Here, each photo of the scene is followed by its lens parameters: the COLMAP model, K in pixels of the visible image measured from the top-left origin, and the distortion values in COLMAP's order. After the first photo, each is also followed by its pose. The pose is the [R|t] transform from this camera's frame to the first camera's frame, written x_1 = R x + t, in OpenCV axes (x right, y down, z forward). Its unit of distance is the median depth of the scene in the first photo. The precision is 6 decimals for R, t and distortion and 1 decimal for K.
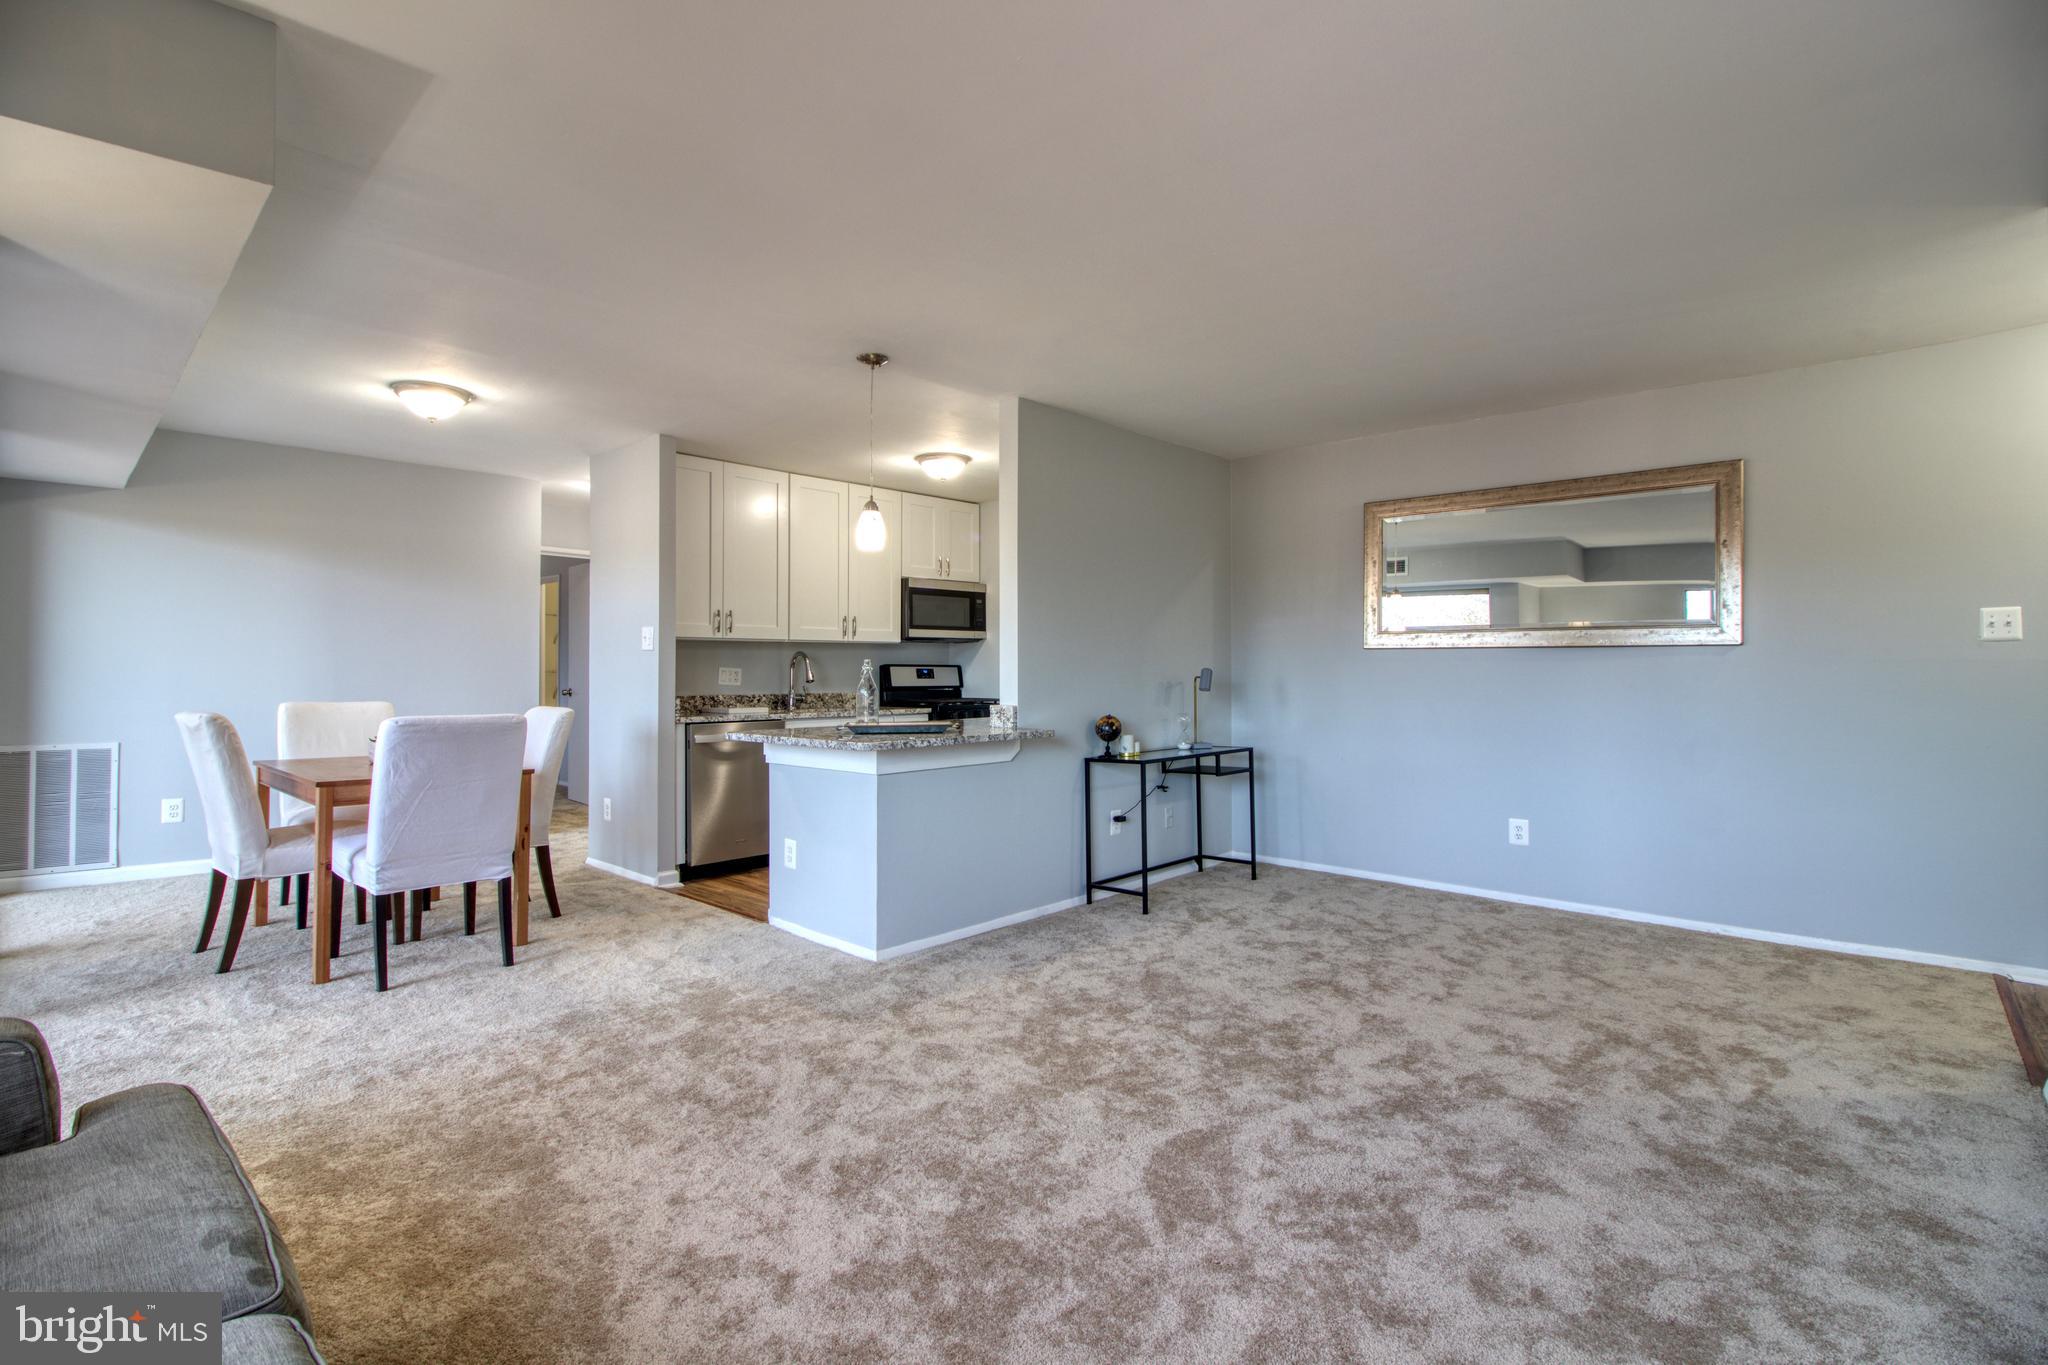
lens RADIAL K [[948.1, 0, 1022.0], [0, 948.1, 665.3], [0, 0, 1]] dist [-0.002833, -0.010066]
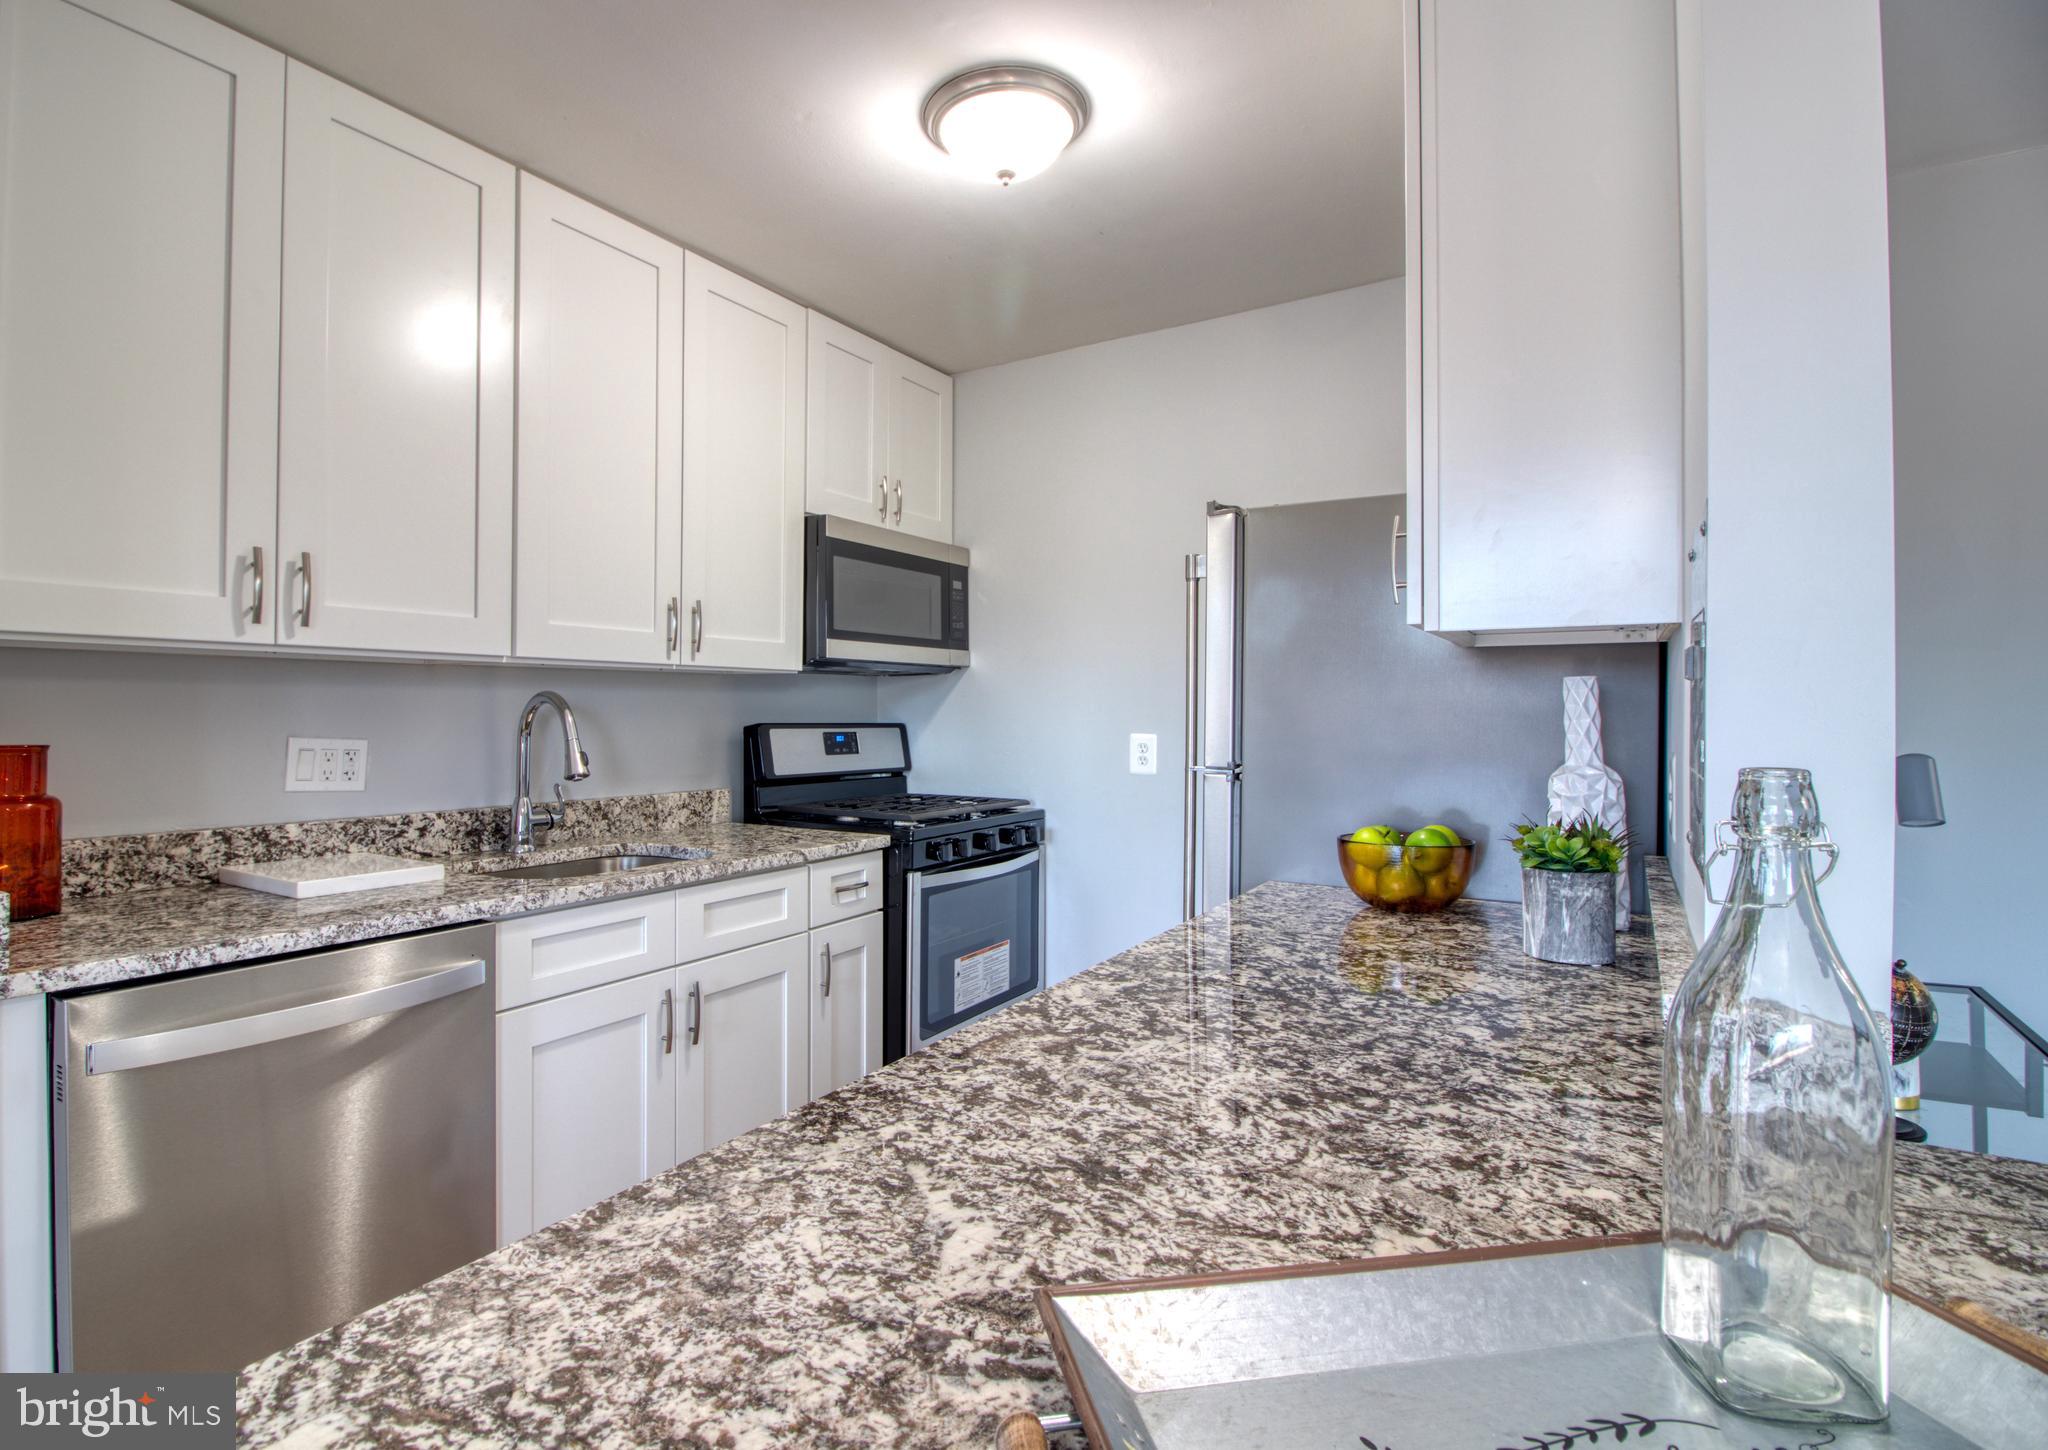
lens RADIAL K [[1013.1, 0, 960.0], [0, 1013.1, 706.1], [0, 0, 1]] dist [0.001569, -0.000051]
pose [[0.986050, 0.004509, 0.166388, -0.172078], [-0.004118, 0.999988, -0.002690, -0.010423], [-0.166398, 0.001968, 0.986057, 0.712505]]
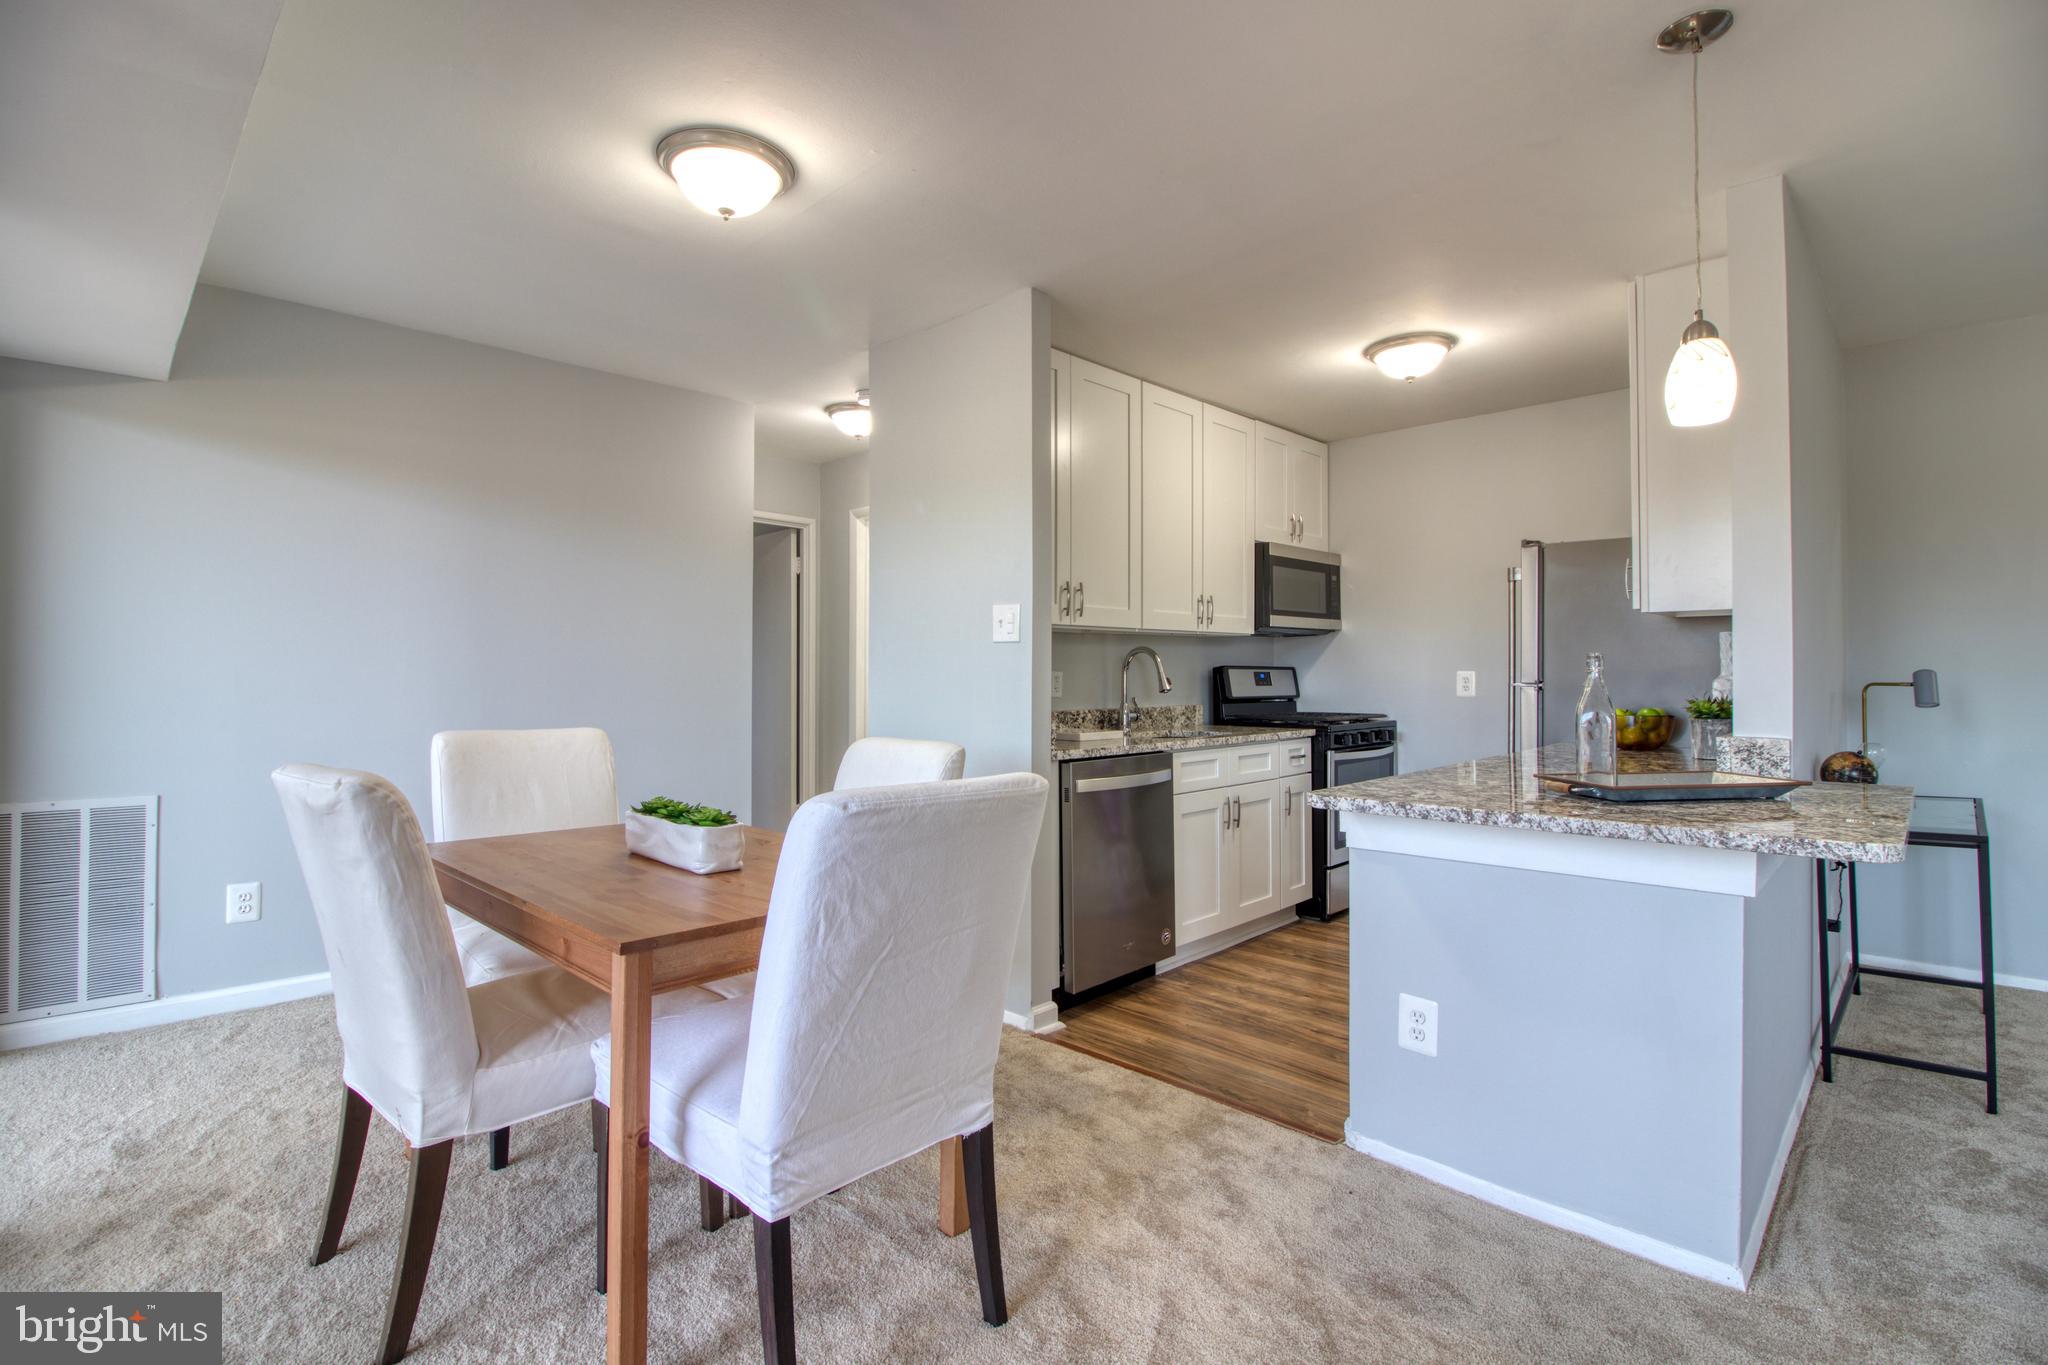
lens RADIAL K [[948.1, 0, 1022.0], [0, 948.1, 665.3], [0, 0, 1]] dist [-0.002833, -0.010066]
pose [[0.999680, -0.002478, -0.025186, -0.363361], [0.002369, 0.999988, -0.004369, 0.001660], [0.025196, 0.004308, 0.999673, 0.379784]]
